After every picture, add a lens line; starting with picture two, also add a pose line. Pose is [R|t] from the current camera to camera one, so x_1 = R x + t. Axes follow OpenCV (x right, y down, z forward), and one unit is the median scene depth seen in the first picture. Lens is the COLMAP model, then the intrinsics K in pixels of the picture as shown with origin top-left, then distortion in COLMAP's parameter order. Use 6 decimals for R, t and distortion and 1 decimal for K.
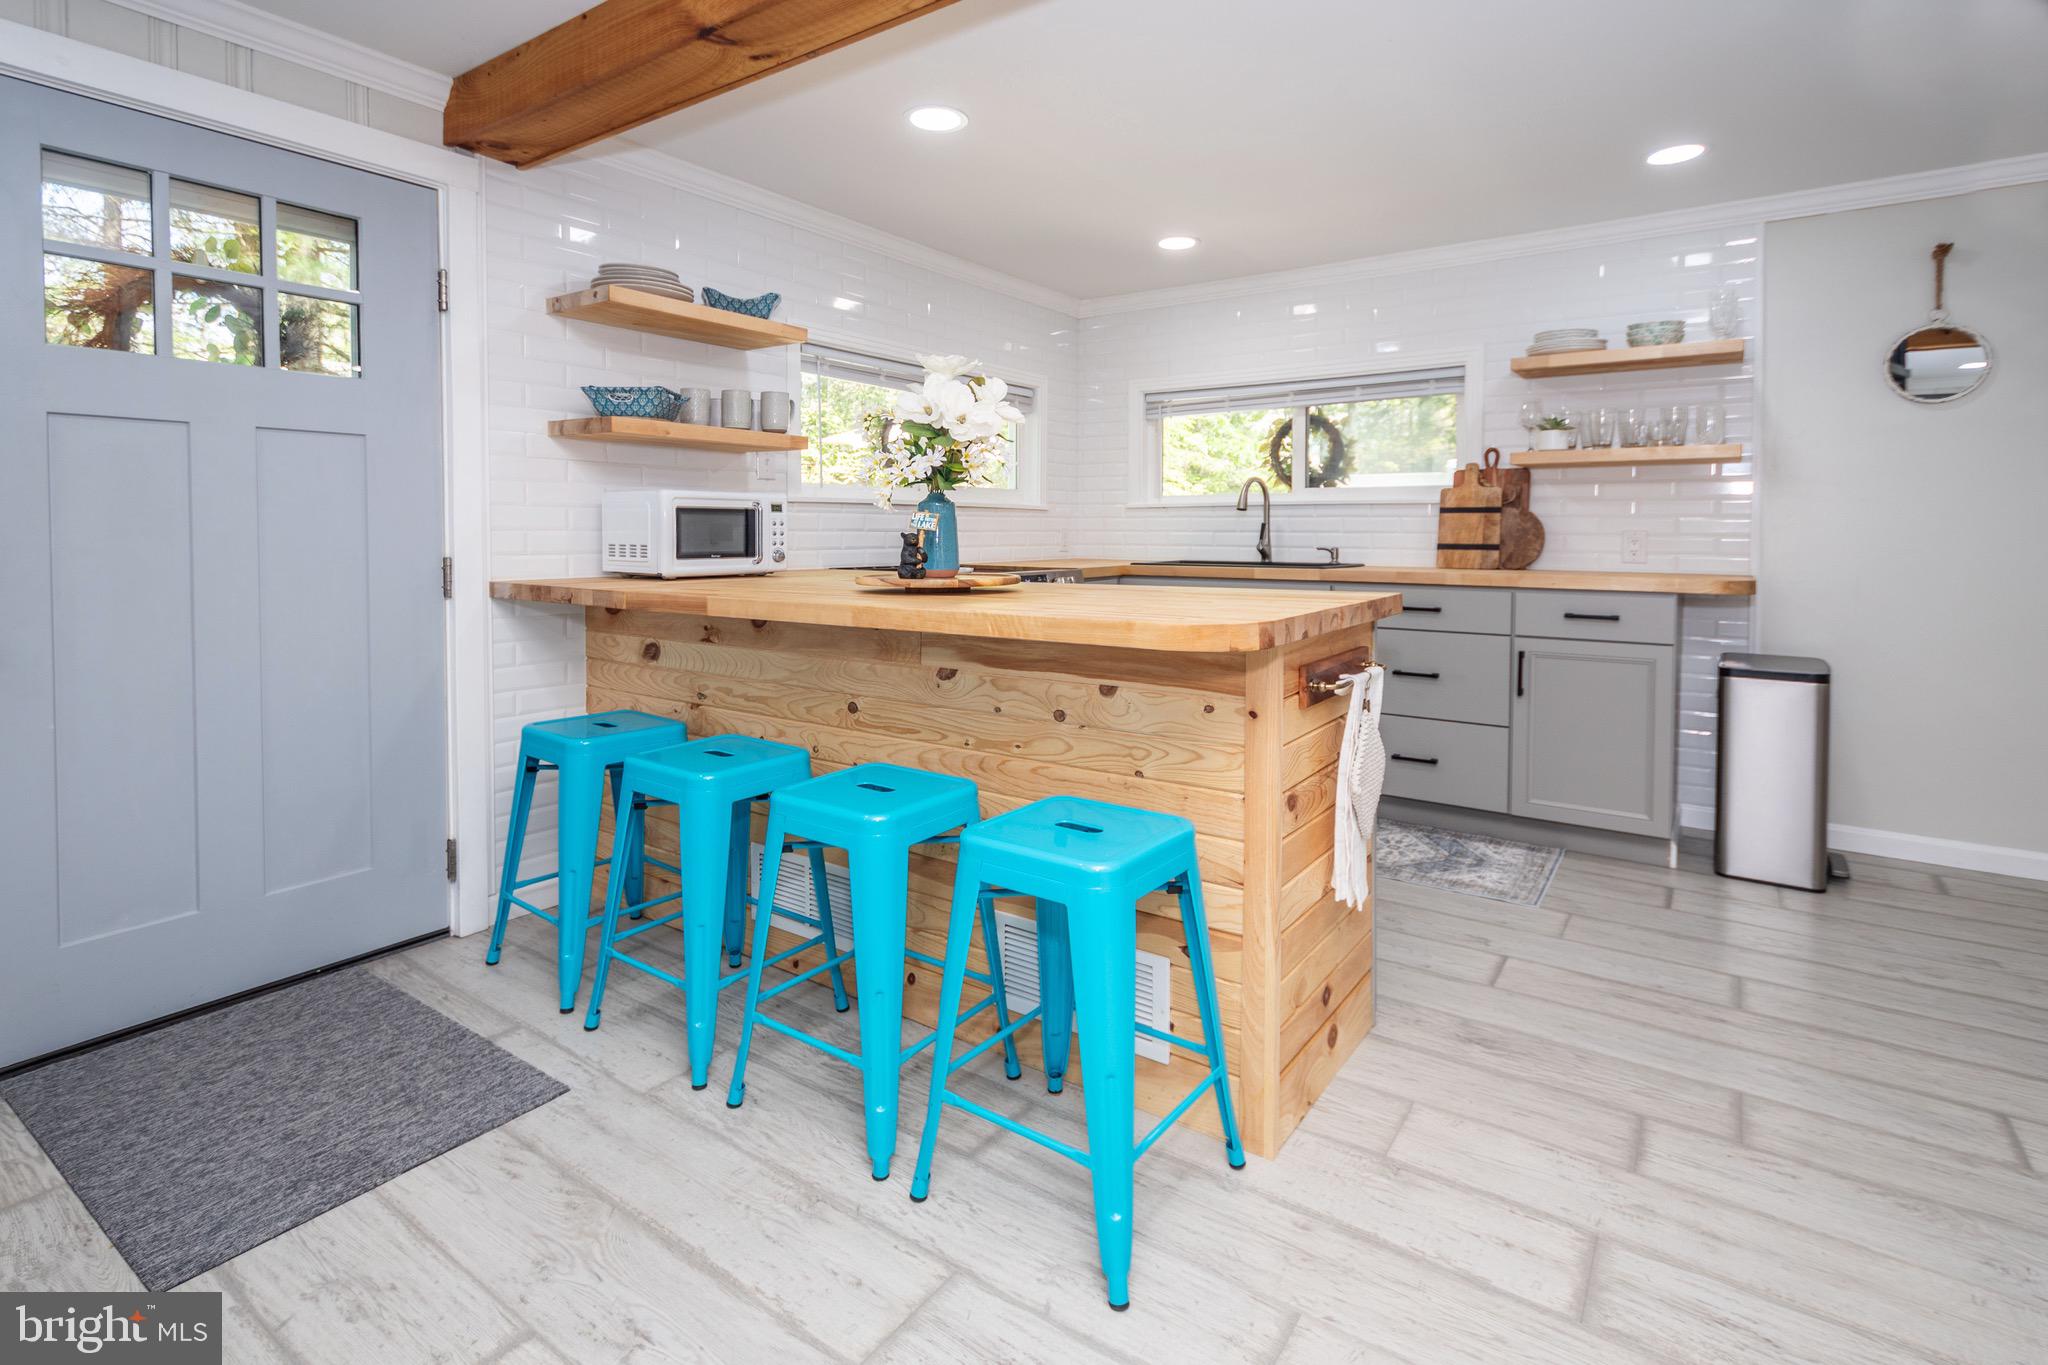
lens RADIAL K [[967.4, 0, 1007.0], [0, 967.4, 561.4], [0, 0, 1]] dist [0.002552, 0.001235]
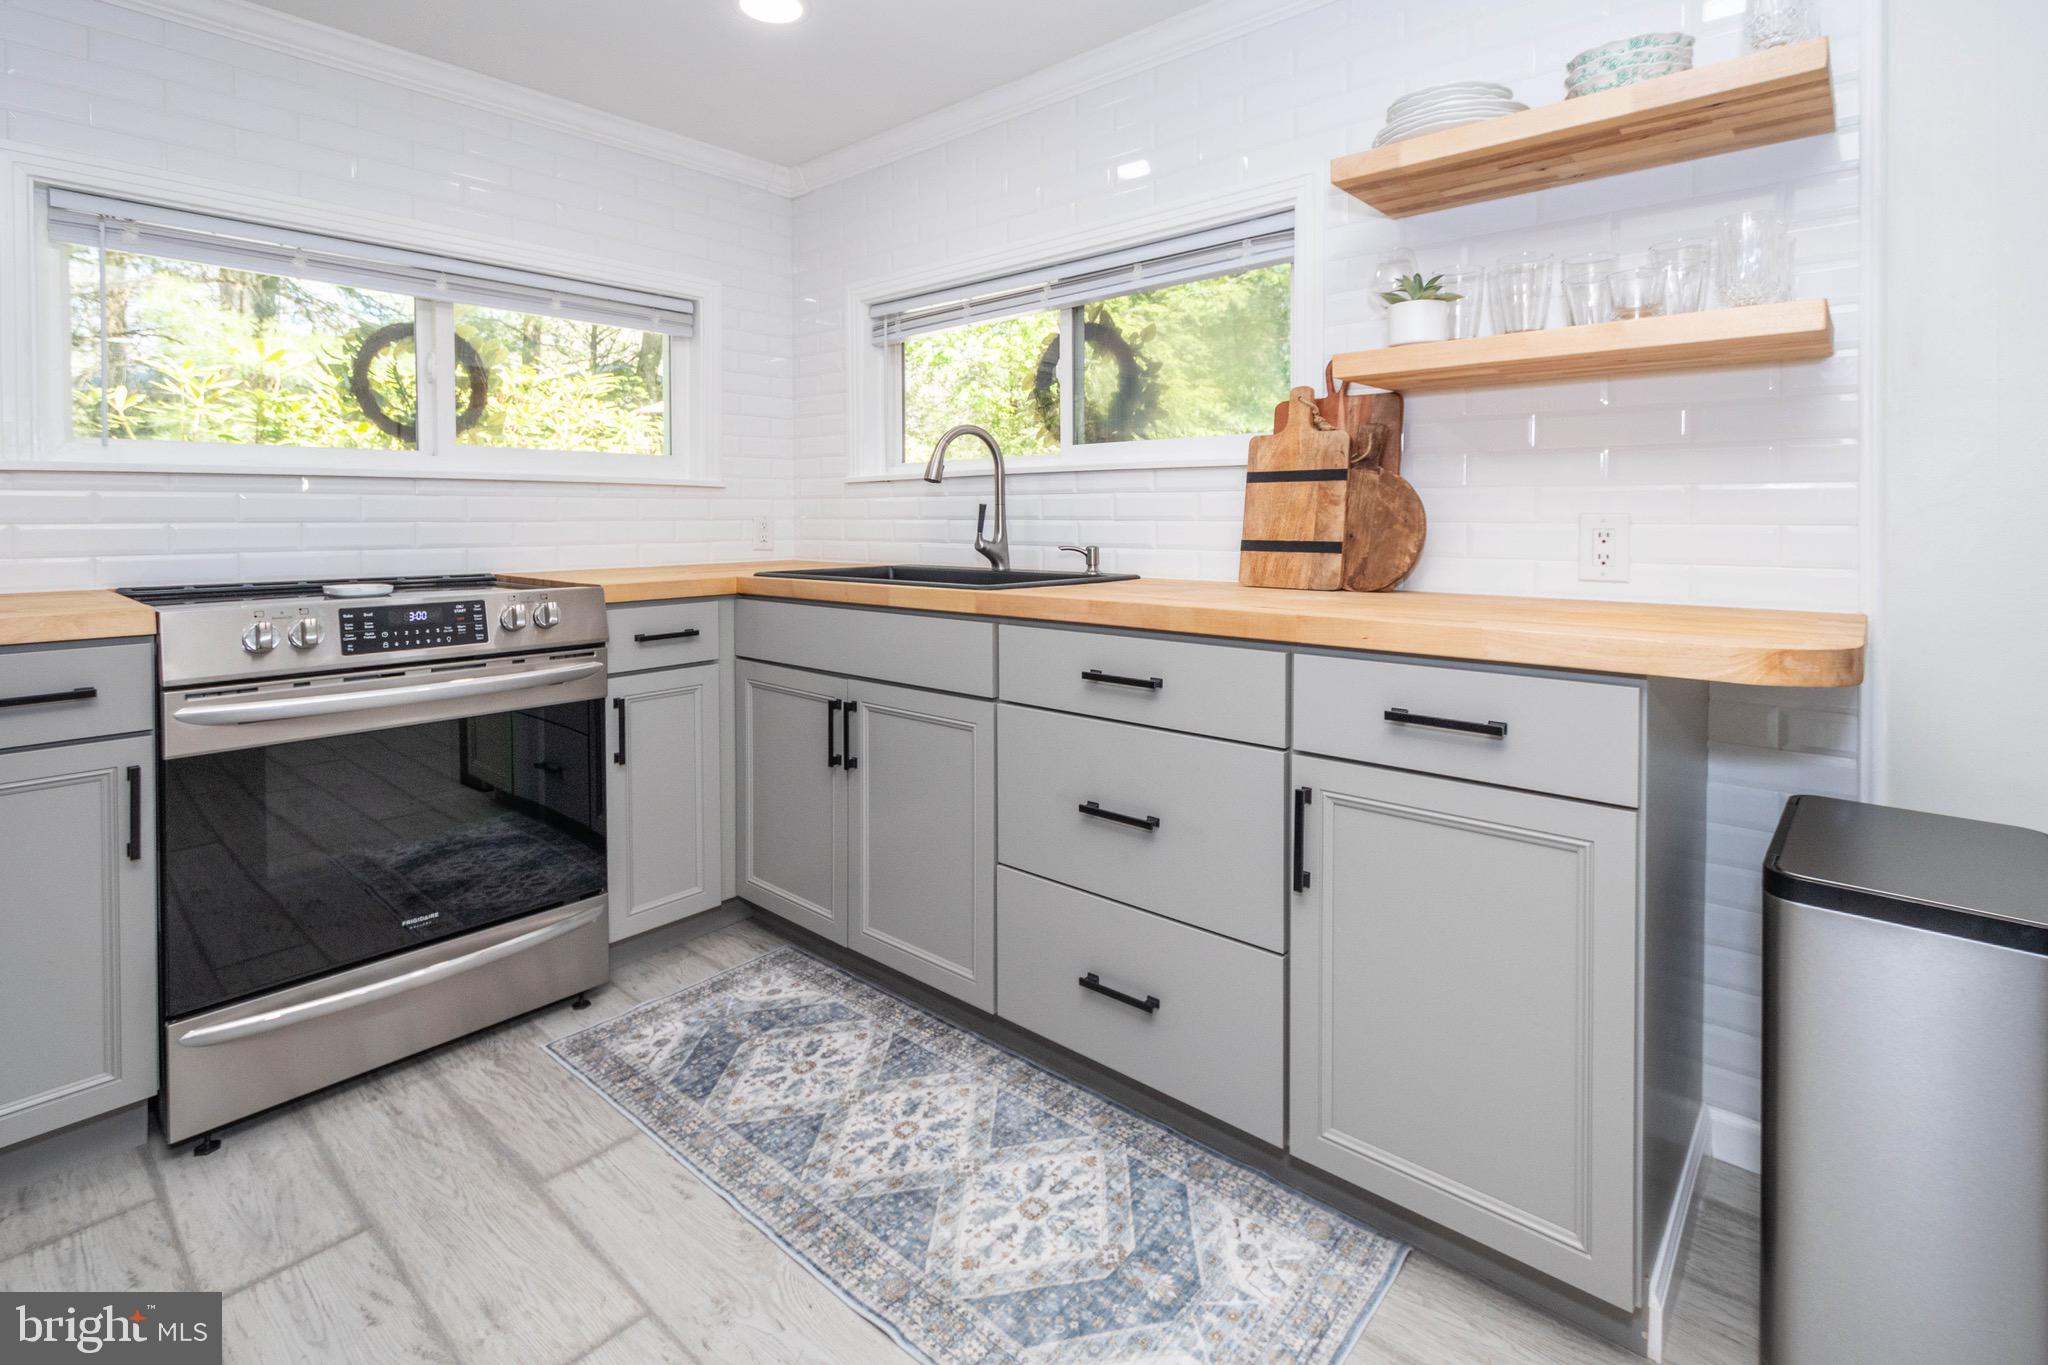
lens RADIAL K [[961.5, 0, 1025.0], [0, 961.5, 531.4], [0, 0, 1]] dist [0.000138, 0.000205]
pose [[0.995277, -0.004270, -0.096985, 0.382984], [0.002820, 0.999882, -0.015083, -0.015704], [0.097038, 0.014738, 0.995172, 0.470119]]
